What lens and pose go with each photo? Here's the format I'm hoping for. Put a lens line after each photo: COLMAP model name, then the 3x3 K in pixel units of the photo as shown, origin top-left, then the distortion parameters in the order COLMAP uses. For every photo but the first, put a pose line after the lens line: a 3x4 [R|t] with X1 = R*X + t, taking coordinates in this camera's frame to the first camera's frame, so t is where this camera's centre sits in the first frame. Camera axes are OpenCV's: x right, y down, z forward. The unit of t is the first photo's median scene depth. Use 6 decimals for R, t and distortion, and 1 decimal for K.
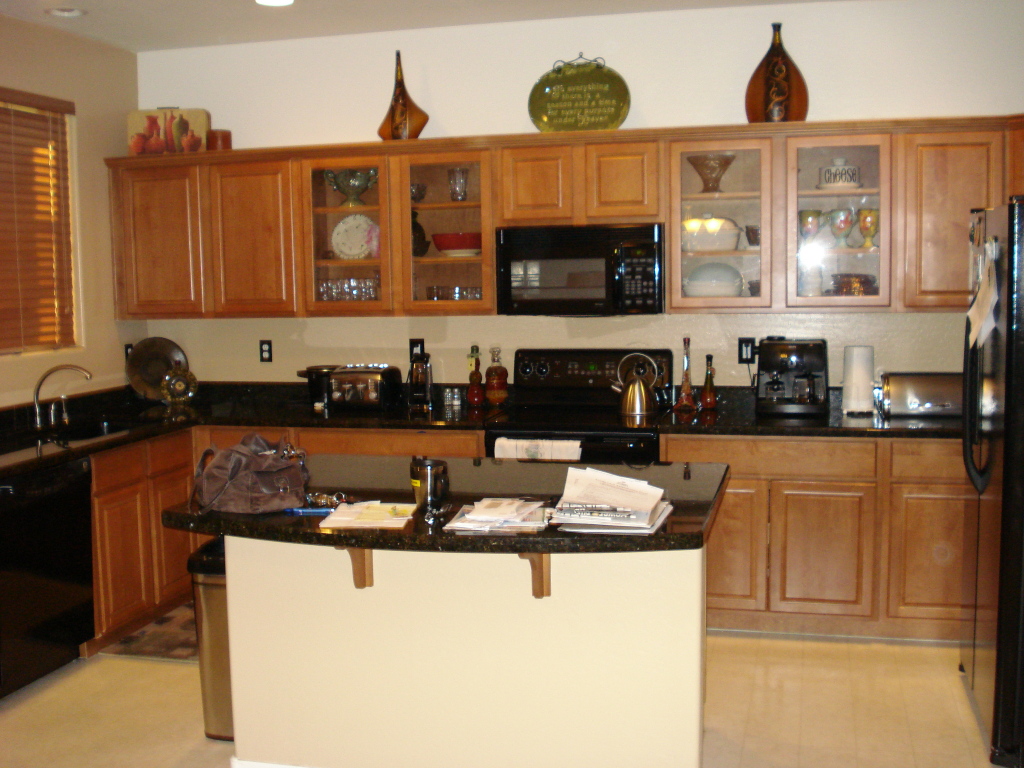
lens RADIAL K [[1166.8, 0, 511.3], [0, 1166.8, 394.8], [0, 0, 1]] dist [-0.075674, -0.052621]
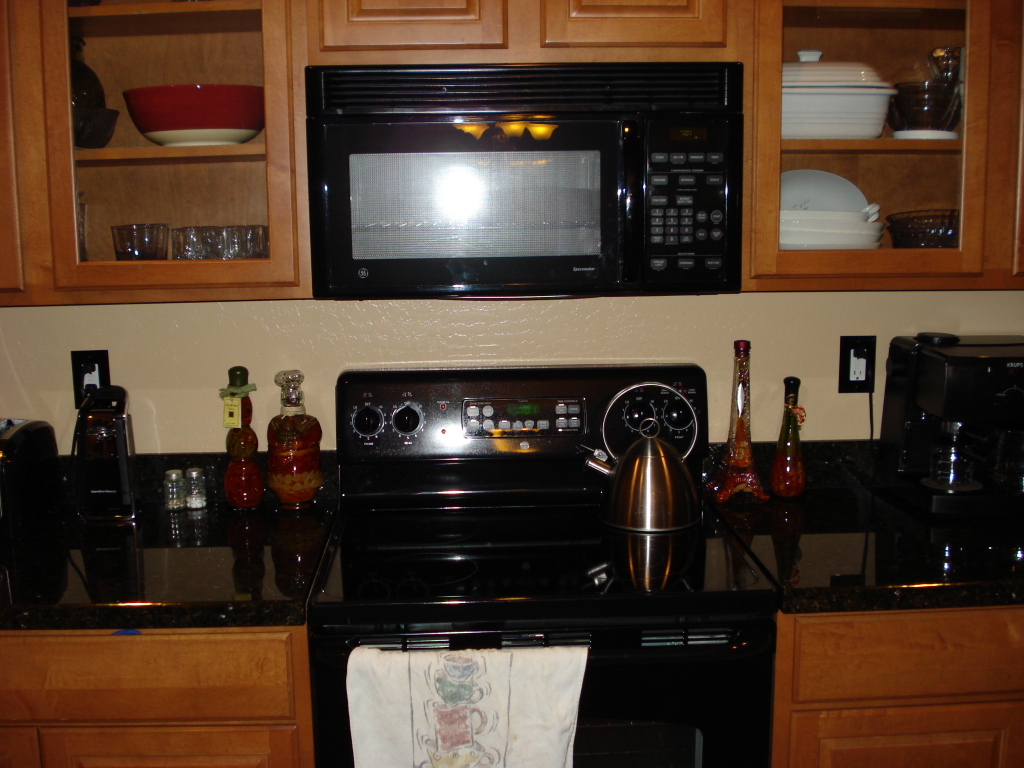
lens RADIAL K [[1166.8, 0, 511.3], [0, 1166.8, 394.8], [0, 0, 1]] dist [-0.075674, -0.052621]
pose [[0.957121, -0.042536, 0.286550, -0.059428], [0.026068, 0.997795, 0.061044, -0.057212], [-0.288514, -0.050956, 0.956119, 0.599717]]
